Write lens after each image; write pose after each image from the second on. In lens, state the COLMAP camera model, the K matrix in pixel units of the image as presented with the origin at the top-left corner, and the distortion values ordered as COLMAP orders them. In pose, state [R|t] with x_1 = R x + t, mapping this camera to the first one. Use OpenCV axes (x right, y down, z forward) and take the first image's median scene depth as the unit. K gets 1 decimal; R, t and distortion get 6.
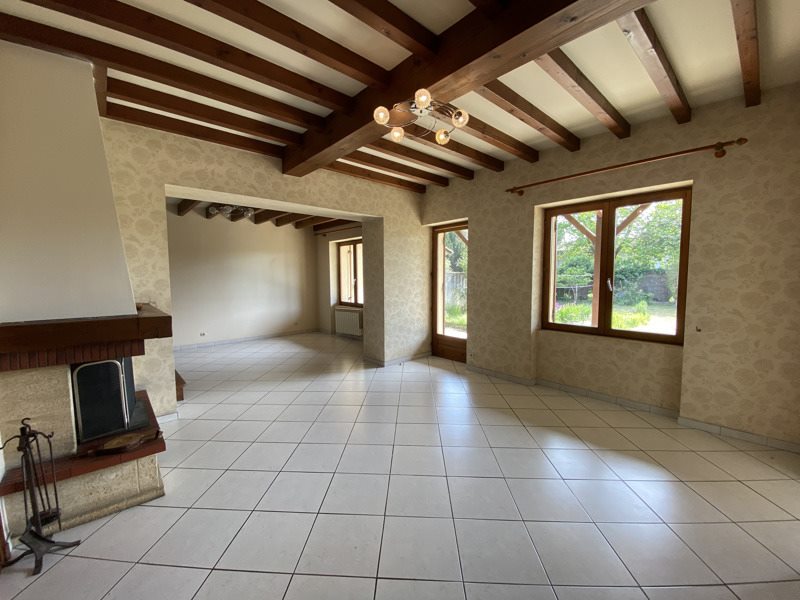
lens RADIAL K [[325.7, 0, 401.9], [0, 325.7, 301.8], [0, 0, 1]] dist [0.003487, -0.000025]
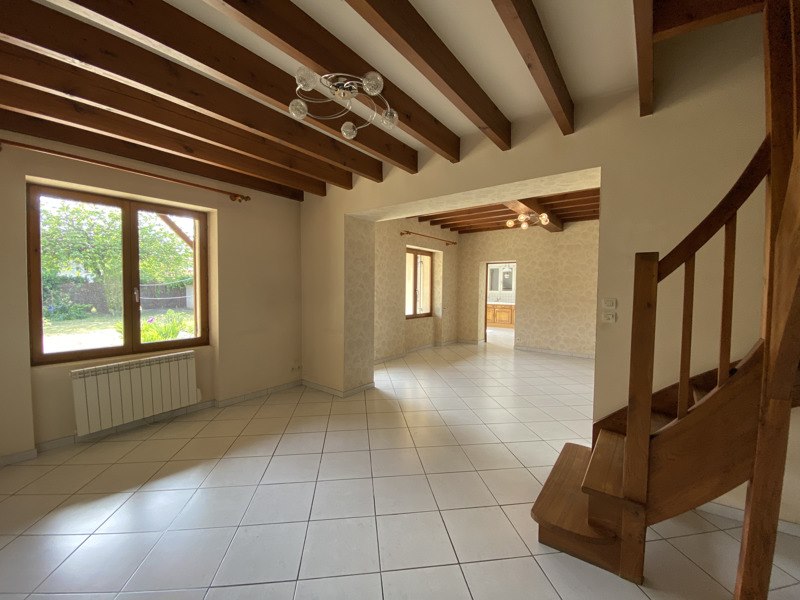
lens RADIAL K [[325.7, 0, 402.2], [0, 325.7, 306.2], [0, 0, 1]] dist [0.003487, -0.000025]
pose [[-0.184998, -0.061628, 0.980805, -0.381532], [0.070231, 0.994651, 0.075745, -0.038212], [-0.980226, 0.082895, -0.179680, 0.448072]]
